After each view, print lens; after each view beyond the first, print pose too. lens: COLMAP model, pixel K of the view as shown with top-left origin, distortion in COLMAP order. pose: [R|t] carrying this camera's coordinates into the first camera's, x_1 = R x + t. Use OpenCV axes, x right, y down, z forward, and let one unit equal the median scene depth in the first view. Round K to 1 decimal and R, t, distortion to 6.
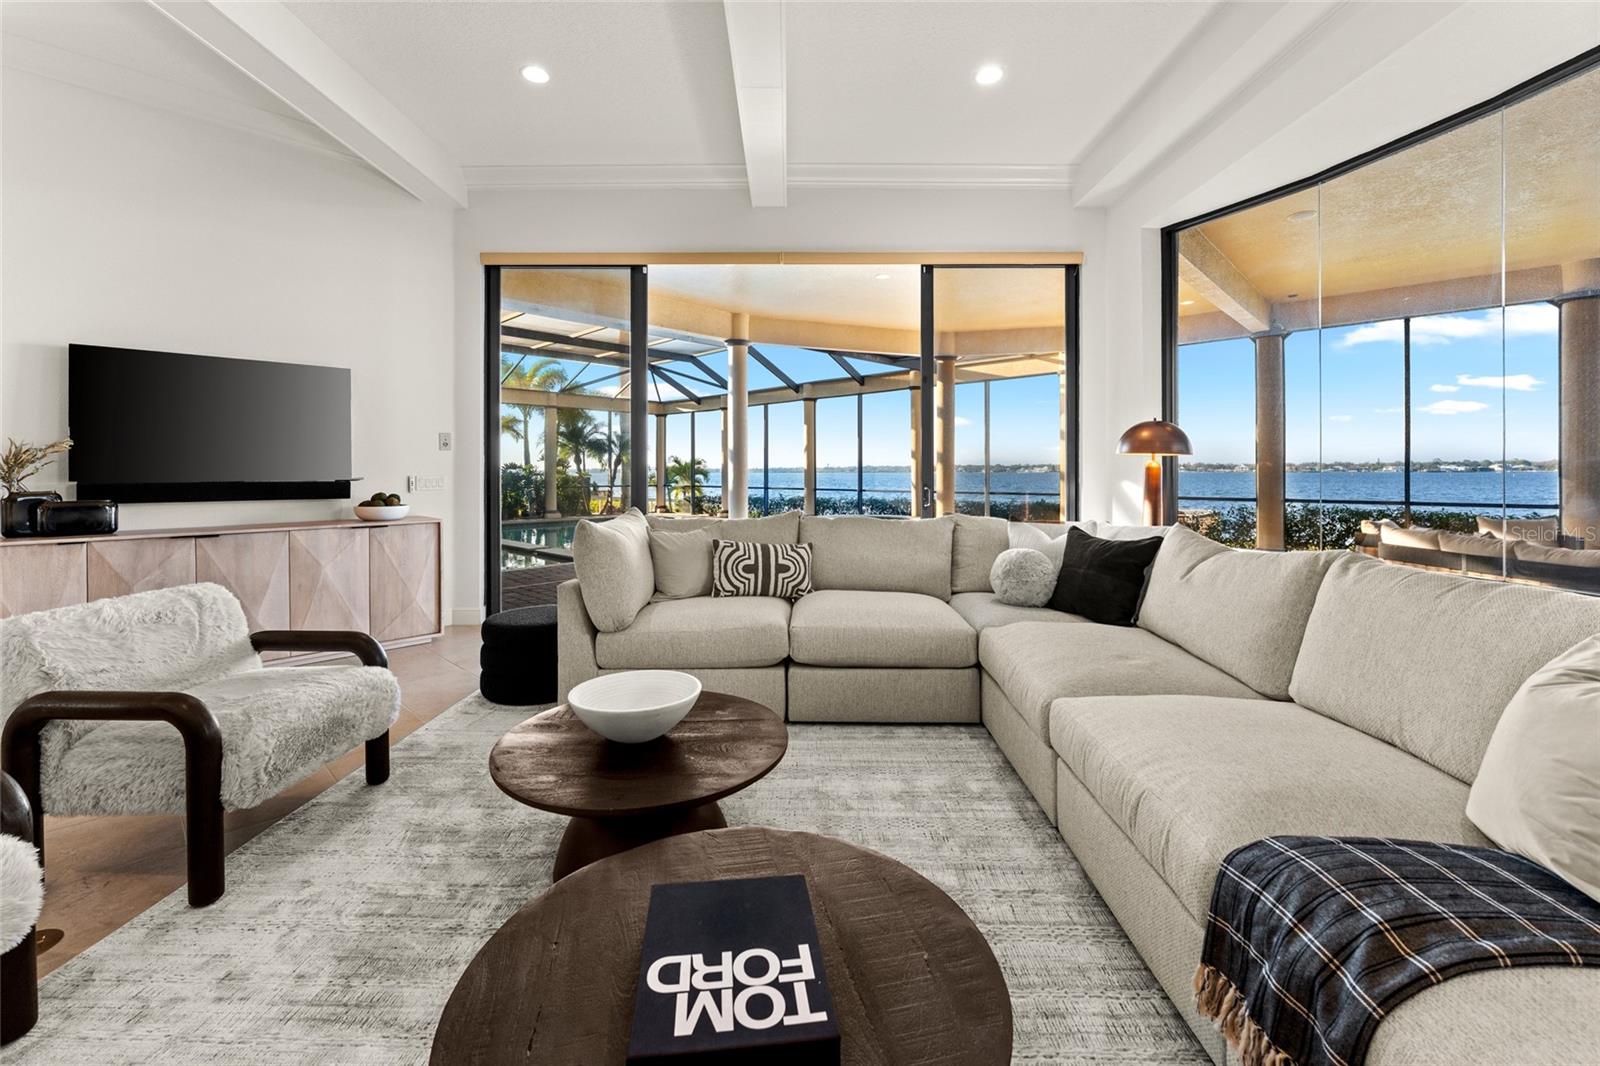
lens RADIAL K [[651.8, 0, 781.3], [0, 651.8, 472.7], [0, 0, 1]] dist [0.002533, 0.000275]
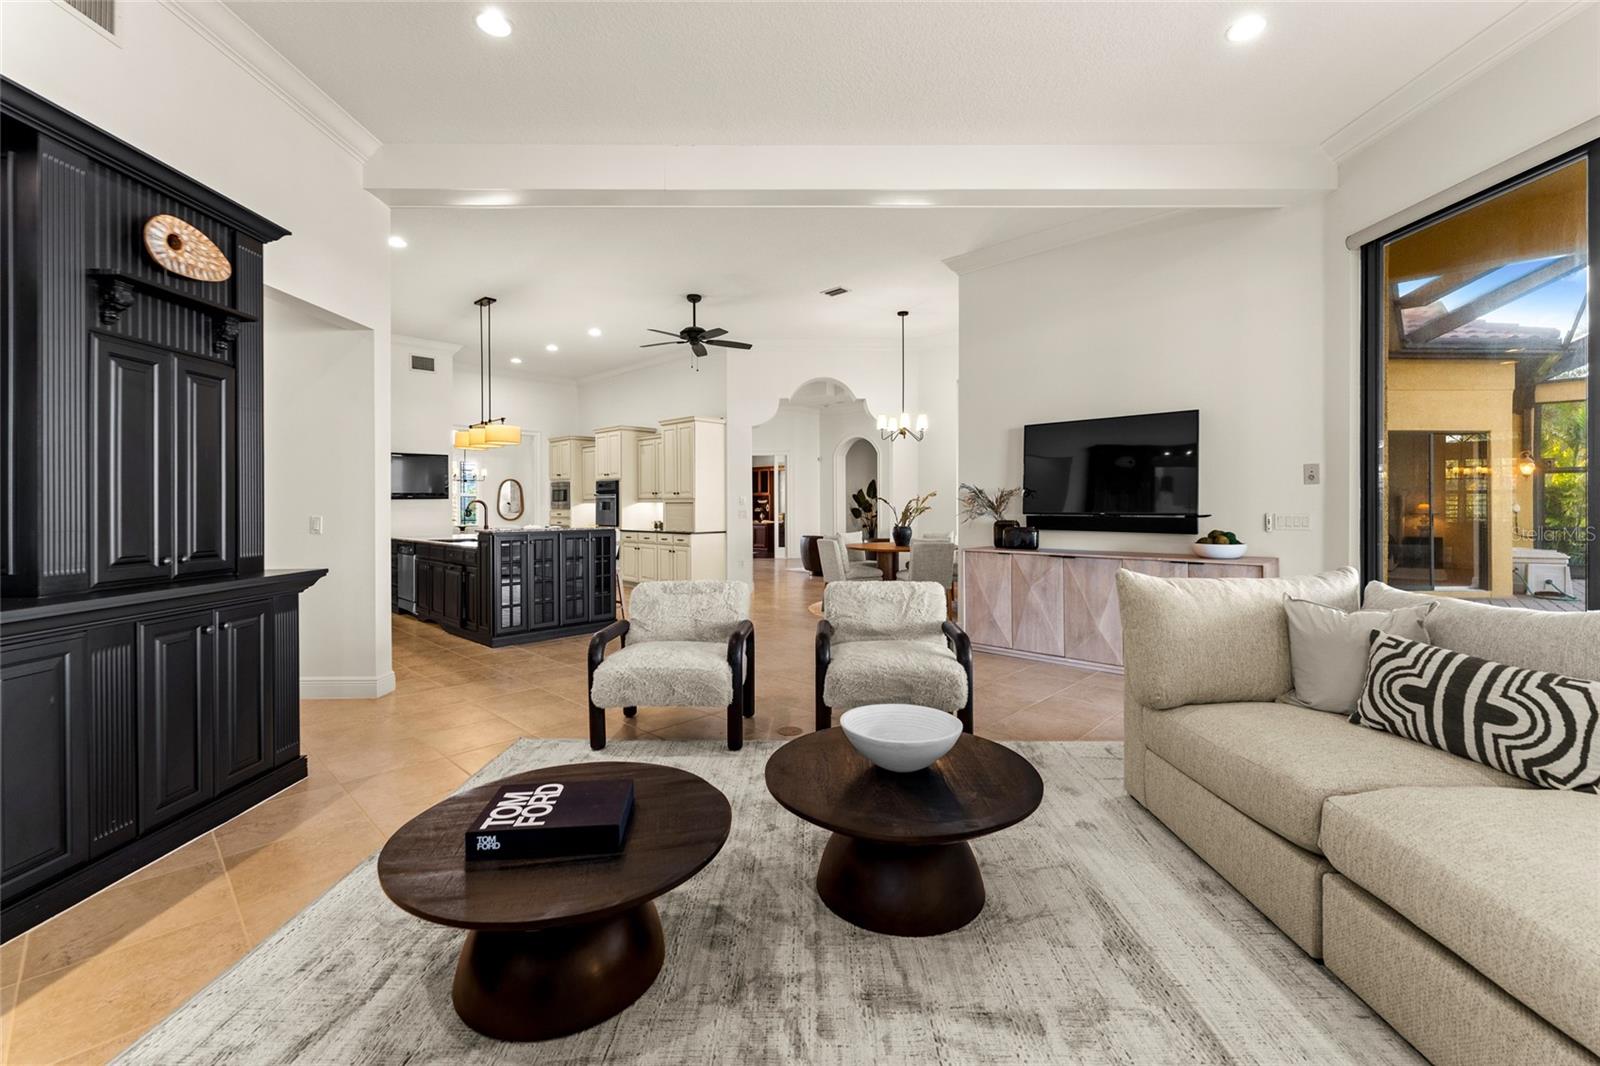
lens RADIAL K [[651.8, 0, 804.1], [0, 651.8, 504.5], [0, 0, 1]] dist [0.002533, 0.000275]
pose [[0.045196, 0.001523, -0.998977, 0.478907], [-0.000876, 0.999999, 0.001485, -0.013106], [0.998978, 0.000808, 0.045197, 0.457256]]
